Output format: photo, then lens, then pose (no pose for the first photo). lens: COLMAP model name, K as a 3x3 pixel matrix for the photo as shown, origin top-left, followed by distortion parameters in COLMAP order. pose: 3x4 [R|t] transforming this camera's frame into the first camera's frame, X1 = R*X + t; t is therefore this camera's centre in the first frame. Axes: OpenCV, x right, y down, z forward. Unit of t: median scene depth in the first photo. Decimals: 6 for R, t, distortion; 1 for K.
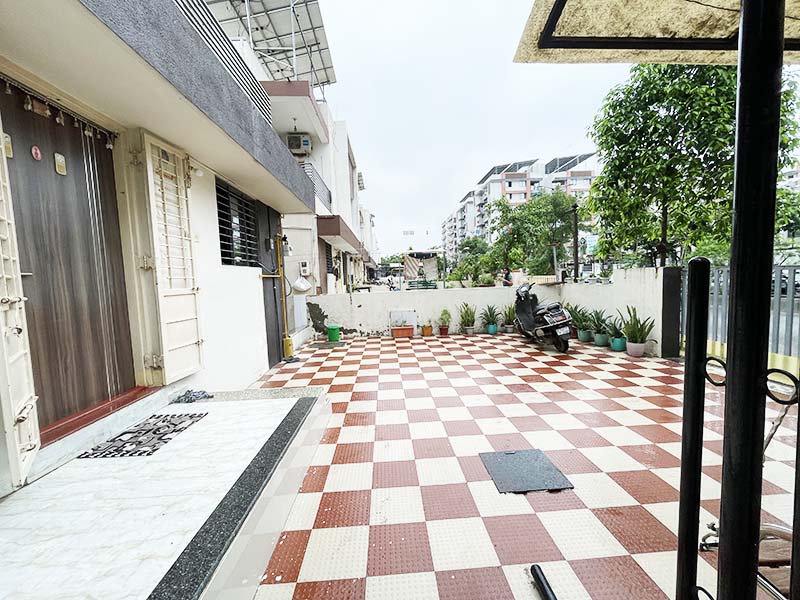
lens RADIAL K [[320.9, 0, 401.6], [0, 320.9, 299.0], [0, 0, 1]] dist [-0.001245, 0.000049]
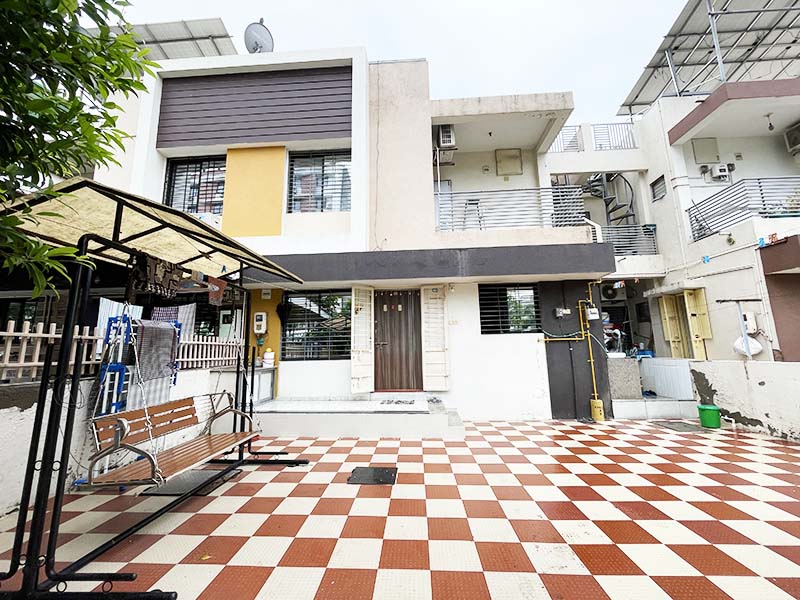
lens RADIAL K [[323.3, 0, 400.8], [0, 323.3, 299.8], [0, 0, 1]] dist [-0.002539, 0.000383]
pose [[-0.097259, -0.118412, -0.988190, 1.639707], [-0.044022, 0.992437, -0.114588, -0.104522], [0.994285, 0.032357, -0.101736, 1.042914]]
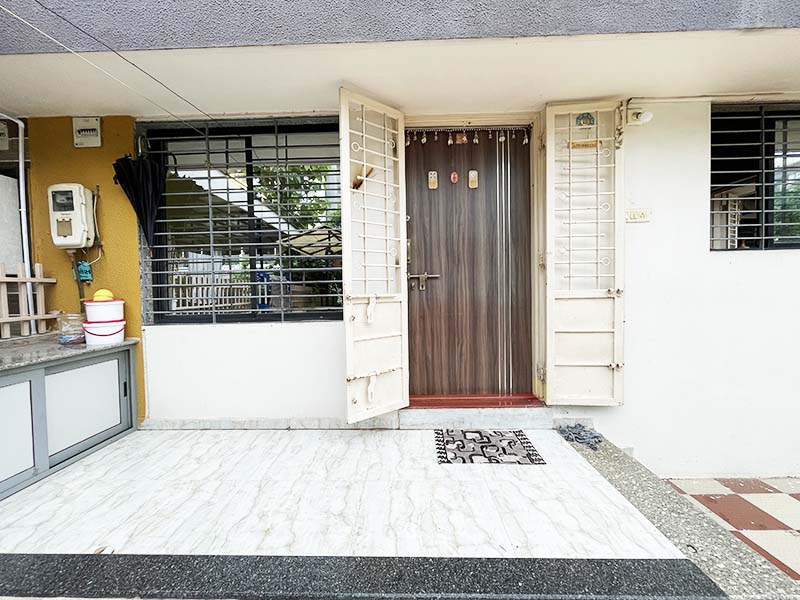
lens RADIAL K [[323.3, 0, 400.8], [0, 323.3, 299.8], [0, 0, 1]] dist [-0.002539, 0.000383]
pose [[-0.062621, 0.072029, -0.995435, 0.109228], [-0.044681, 0.996190, 0.074895, -0.050254], [0.997037, 0.049167, -0.059164, 0.650392]]
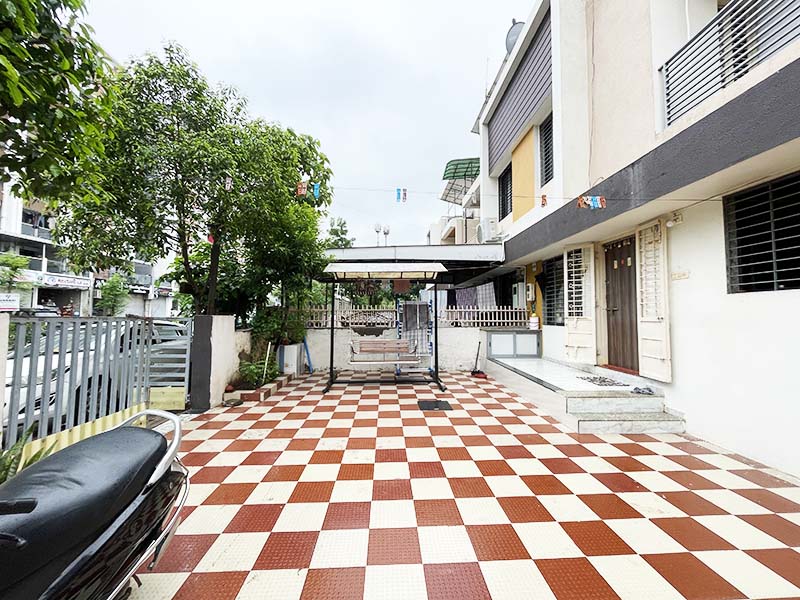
lens RADIAL K [[323.3, 0, 400.8], [0, 323.3, 299.8], [0, 0, 1]] dist [-0.002539, 0.000383]
pose [[-0.999339, 0.036103, 0.004217, 0.469001], [0.036179, 0.999156, 0.019443, -0.194032], [-0.003511, 0.019582, -0.999802, 2.635045]]
